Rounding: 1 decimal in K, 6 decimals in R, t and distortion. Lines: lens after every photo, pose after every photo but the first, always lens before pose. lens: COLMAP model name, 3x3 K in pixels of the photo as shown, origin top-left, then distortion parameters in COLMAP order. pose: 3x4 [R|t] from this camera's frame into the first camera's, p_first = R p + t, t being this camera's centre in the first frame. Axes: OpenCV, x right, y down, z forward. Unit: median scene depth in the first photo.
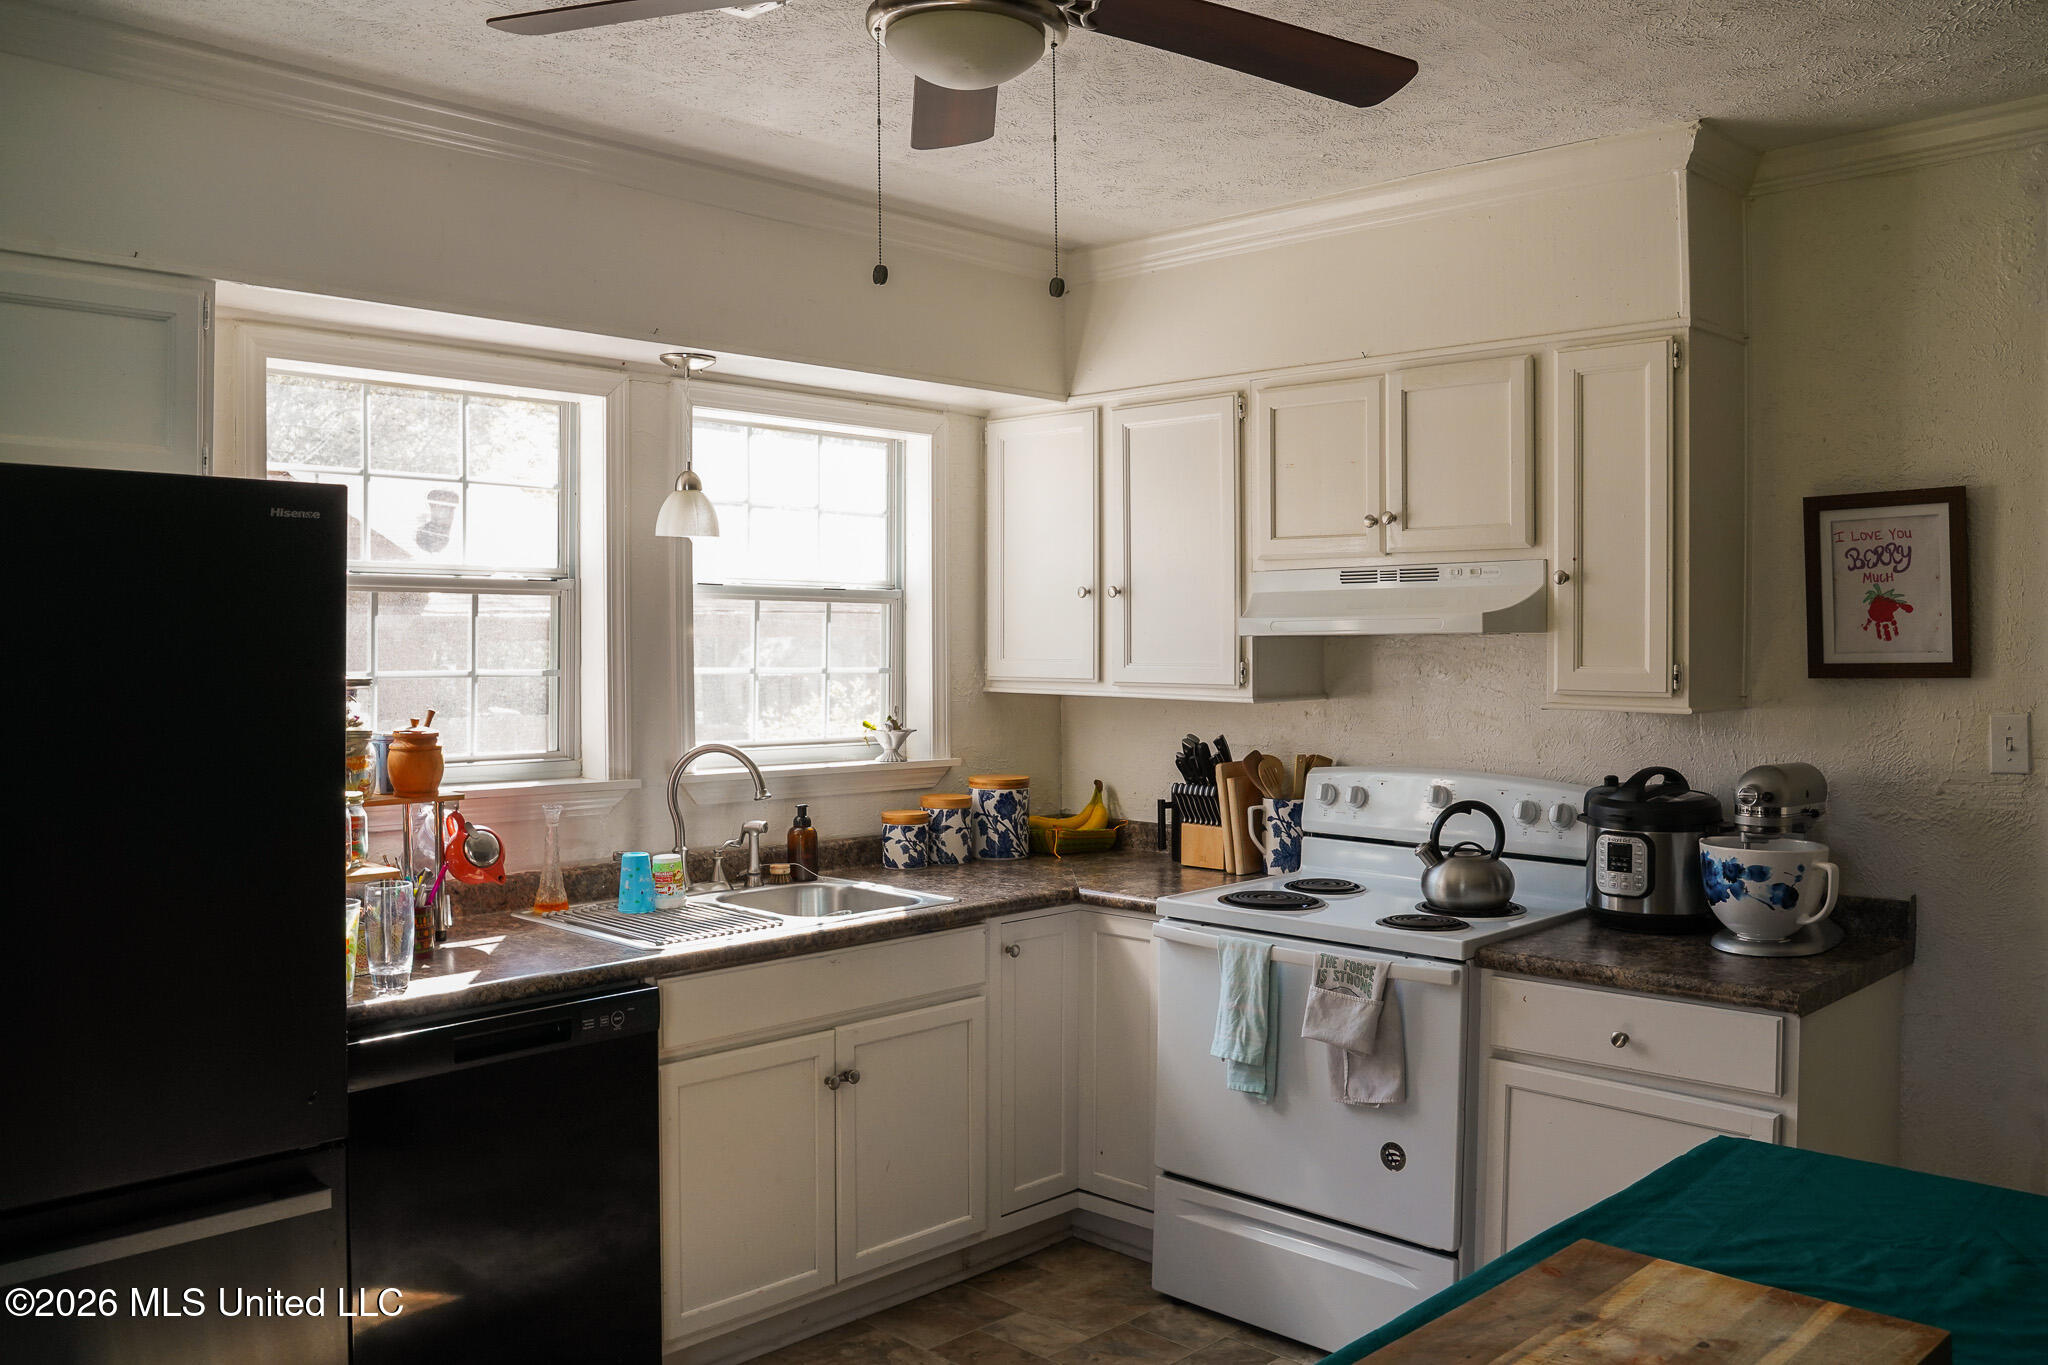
lens RADIAL K [[1659.6, 0, 1025.6], [0, 1659.6, 657.4], [0, 0, 1]] dist [-0.105818, 0.083145]
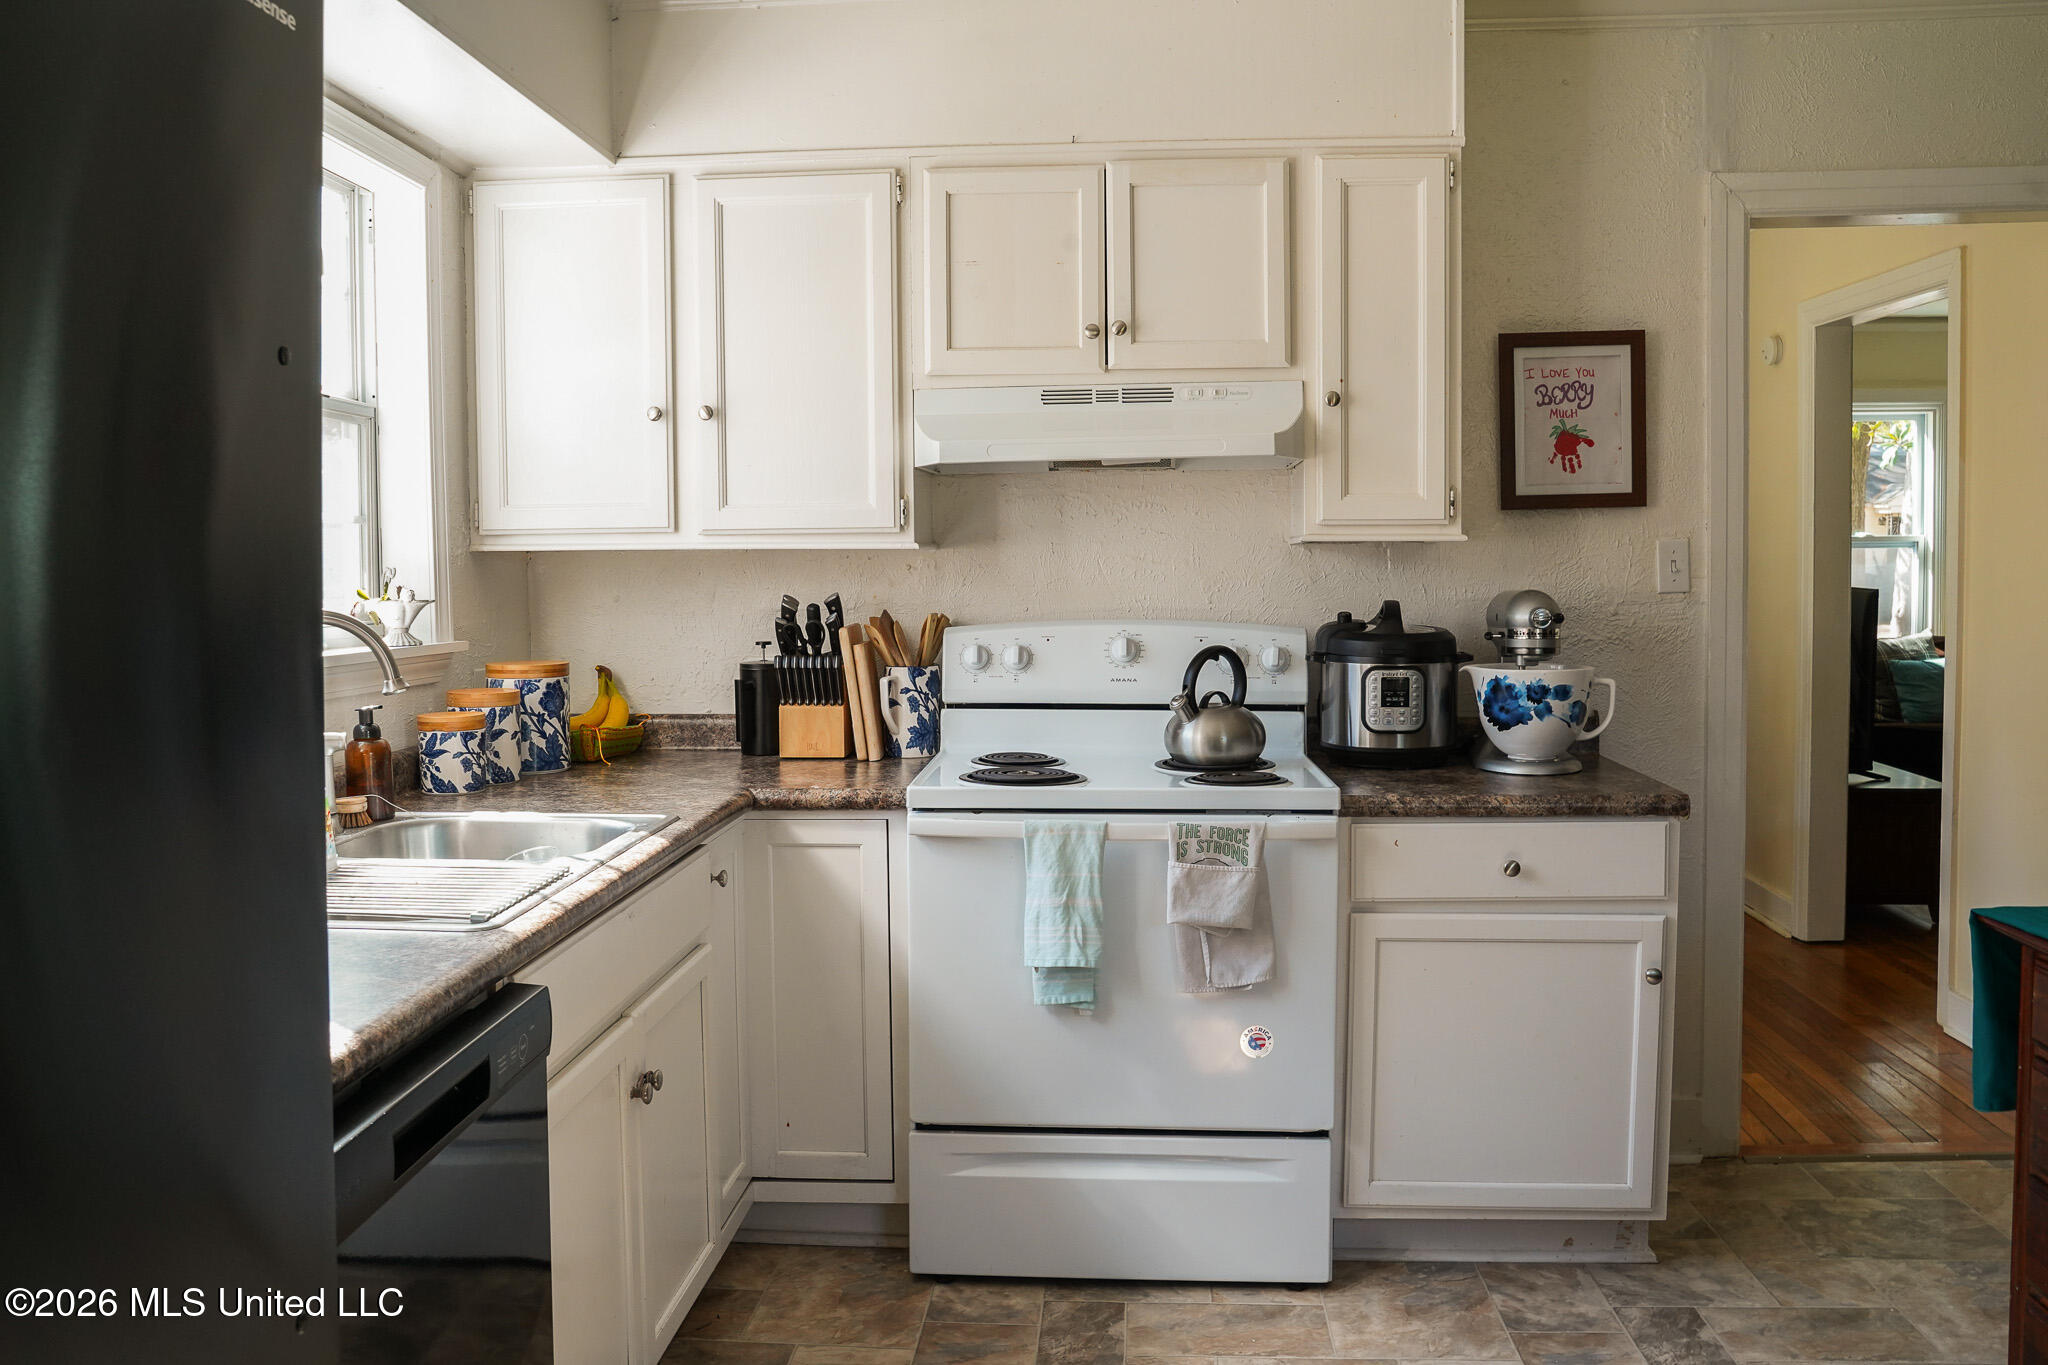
lens RADIAL K [[1659.6, 0, 1025.6], [0, 1659.6, 657.4], [0, 0, 1]] dist [-0.105818, 0.083145]
pose [[0.764249, -0.044303, 0.643397, -0.381678], [0.016772, 0.998666, 0.048843, 0.045000], [-0.644703, -0.026537, 0.763973, 0.353972]]
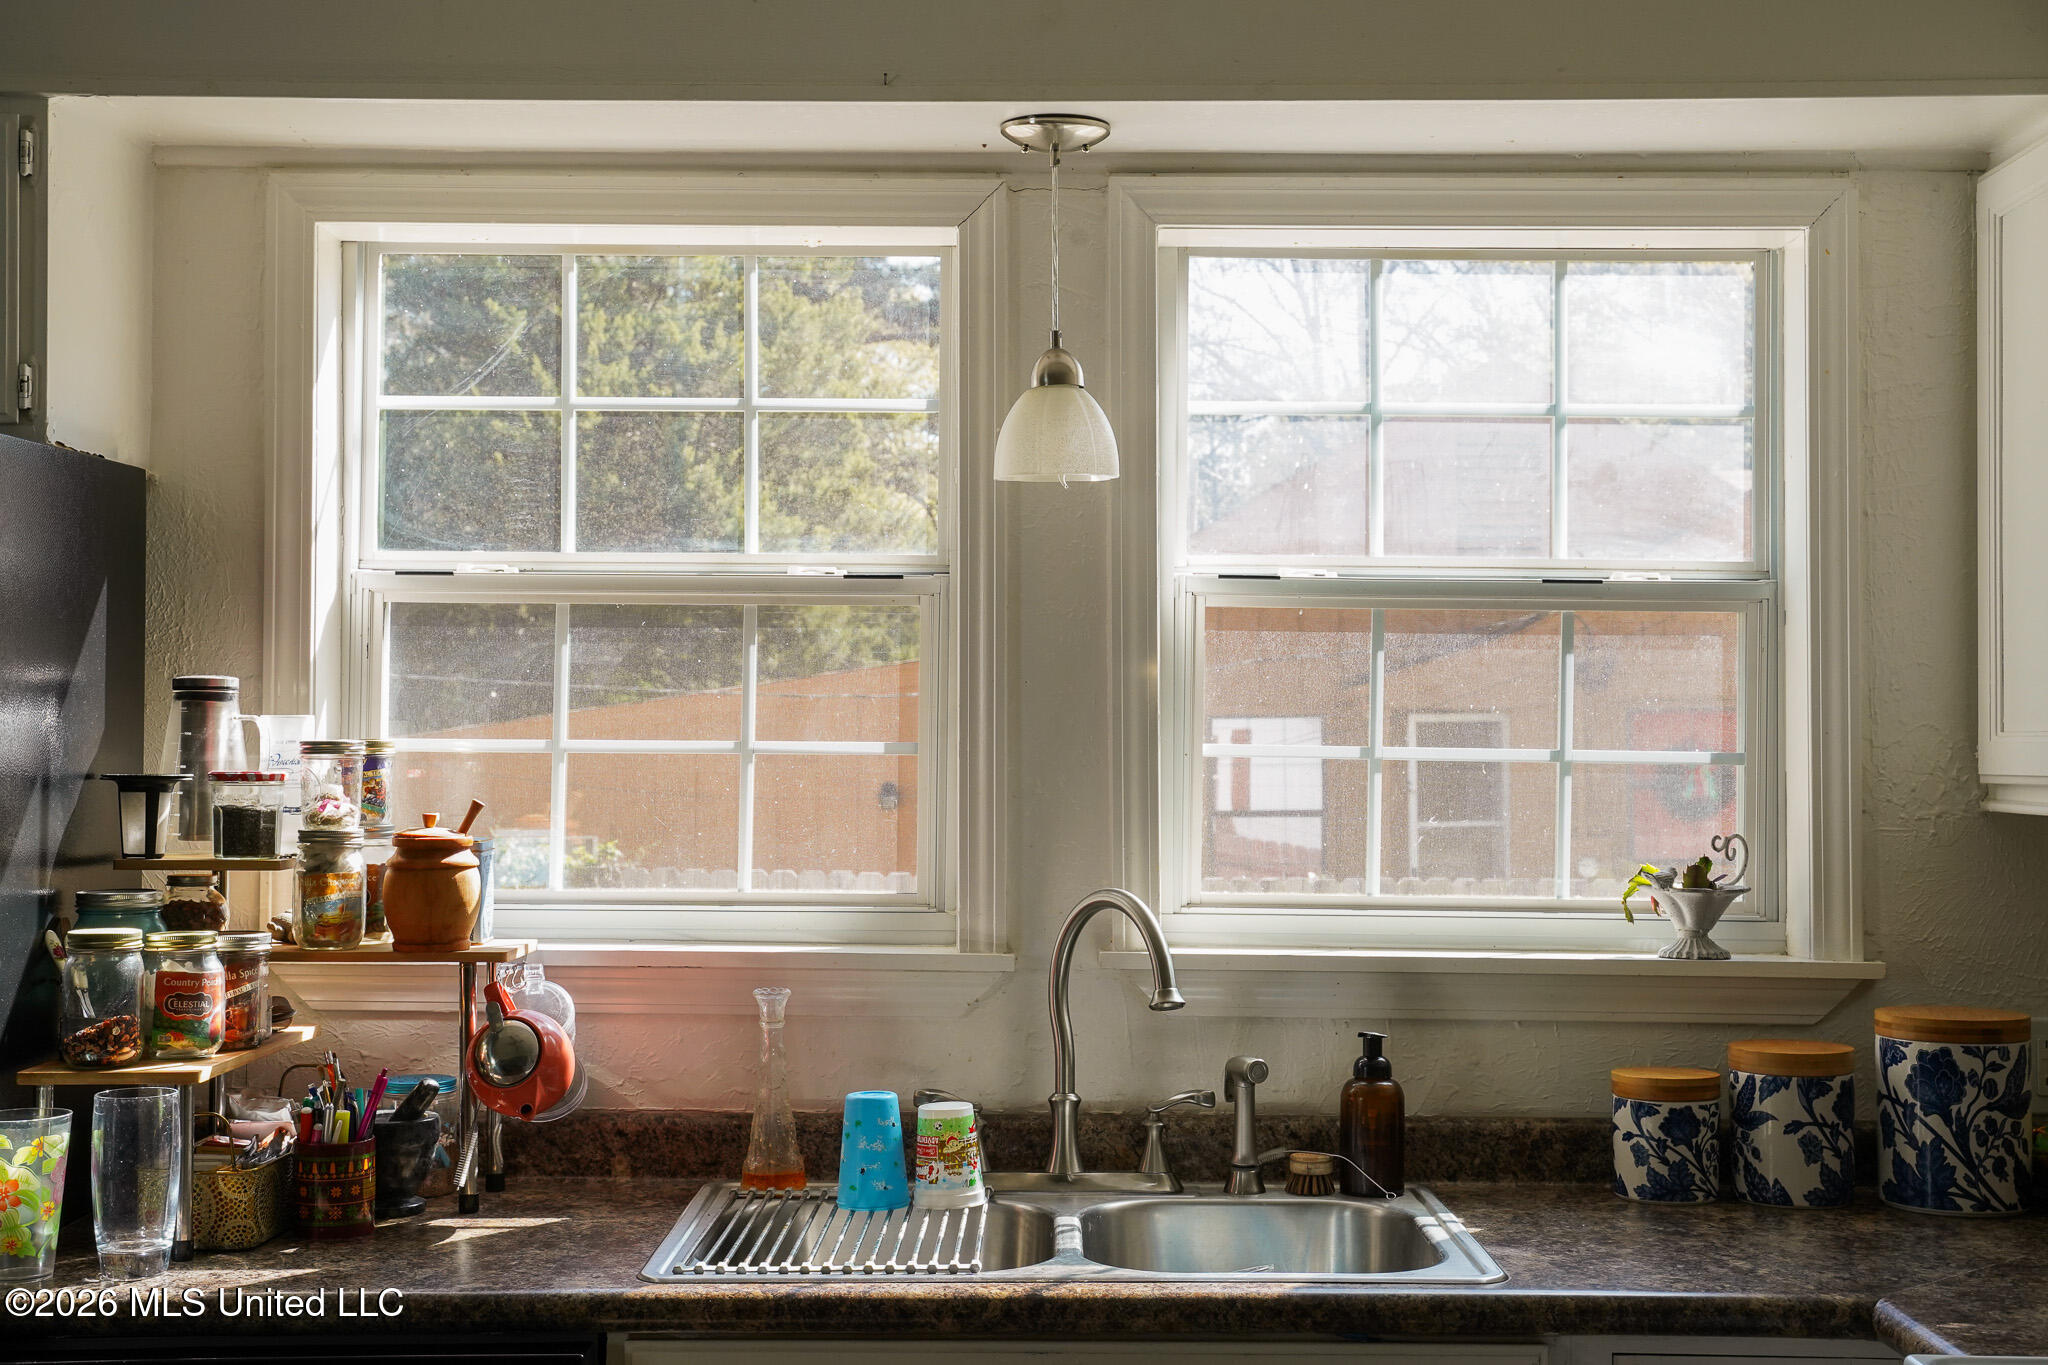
lens RADIAL K [[2693.6, 0, 1024.0], [0, 2693.6, 682.5], [0, 0, 1]] dist [0.067622, 0.026069]
pose [[0.684553, -0.019619, -0.728699, 0.390178], [-0.011600, 0.999218, -0.037799, 0.020953], [0.728871, 0.034328, 0.683790, 0.427286]]
